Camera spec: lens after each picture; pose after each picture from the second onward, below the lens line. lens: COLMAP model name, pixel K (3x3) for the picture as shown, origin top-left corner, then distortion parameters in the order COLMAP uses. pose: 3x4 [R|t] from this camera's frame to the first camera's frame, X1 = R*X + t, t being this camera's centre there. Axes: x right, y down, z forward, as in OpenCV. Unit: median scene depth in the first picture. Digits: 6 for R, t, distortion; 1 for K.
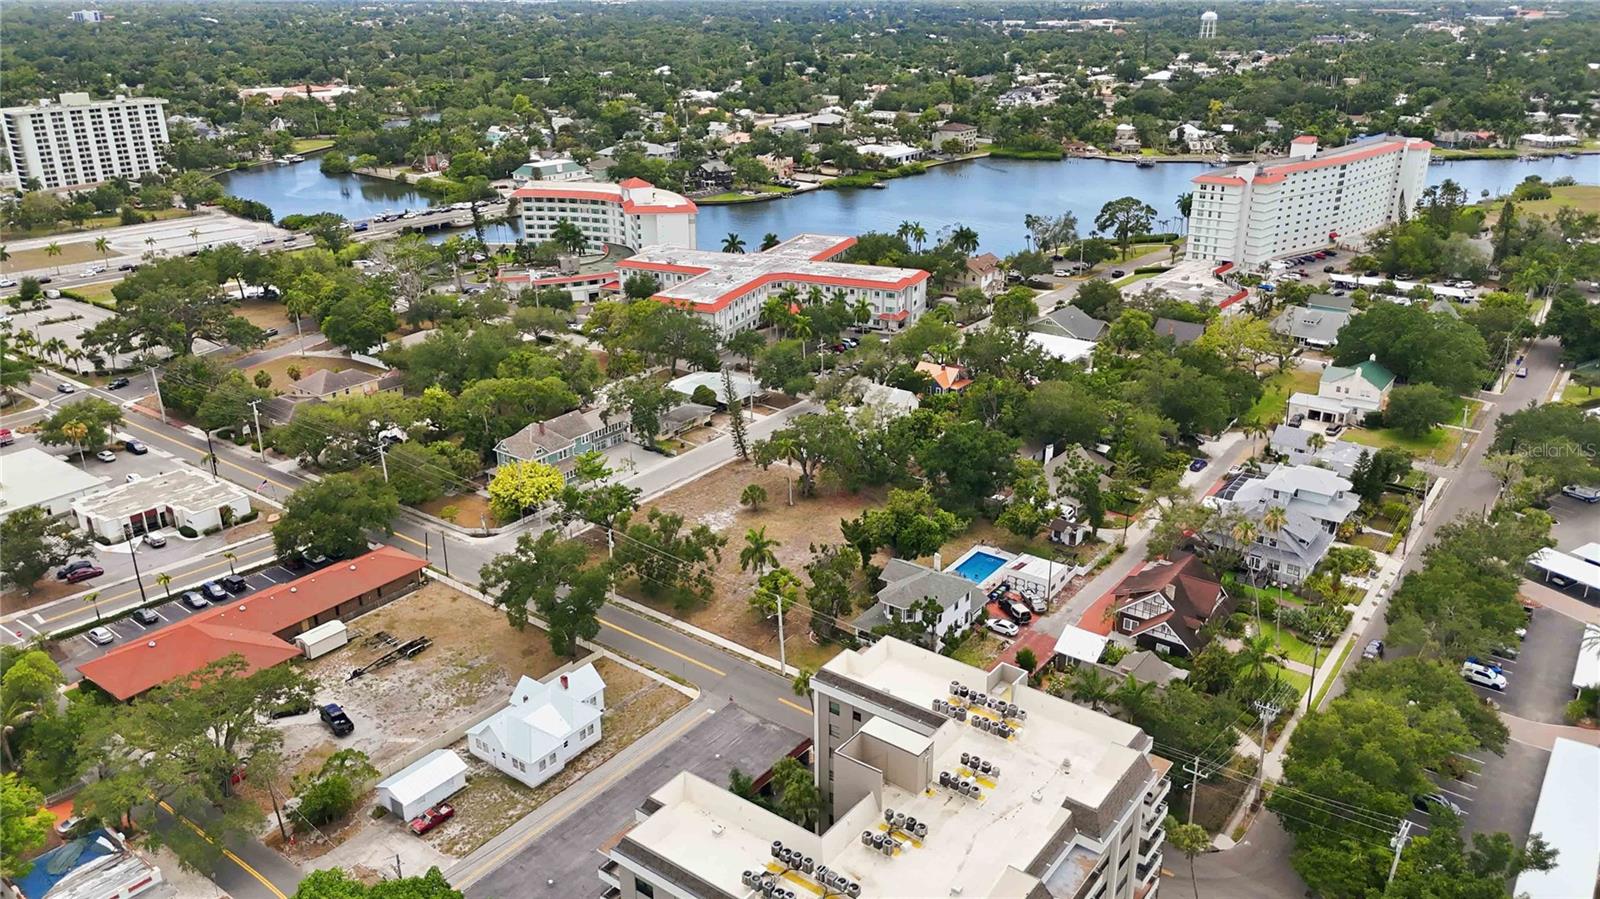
lens RADIAL K [[1183.1, 0, 806.6], [0, 1183.1, 447.4], [0, 0, 1]] dist [0.081768, -0.093439]
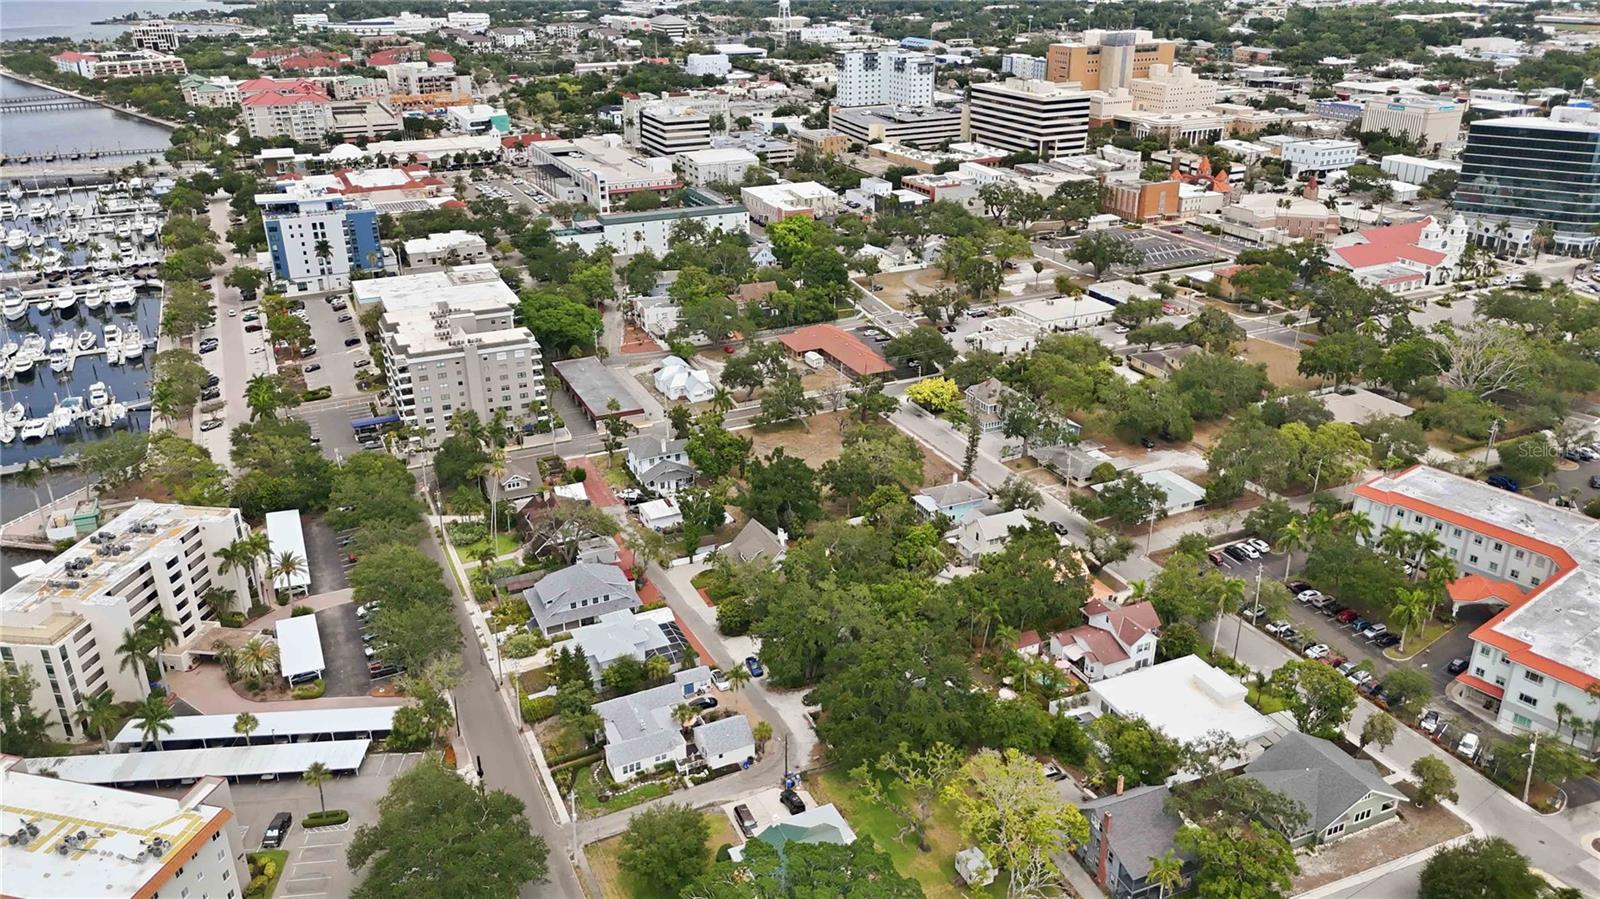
lens RADIAL K [[1183.1, 0, 806.6], [0, 1183.1, 447.4], [0, 0, 1]] dist [0.081768, -0.093439]
pose [[-0.483185, 0.355423, -0.800129, 1.103231], [-0.303721, 0.789094, 0.533933, -0.687845], [0.821149, 0.501004, -0.273328, 1.373688]]
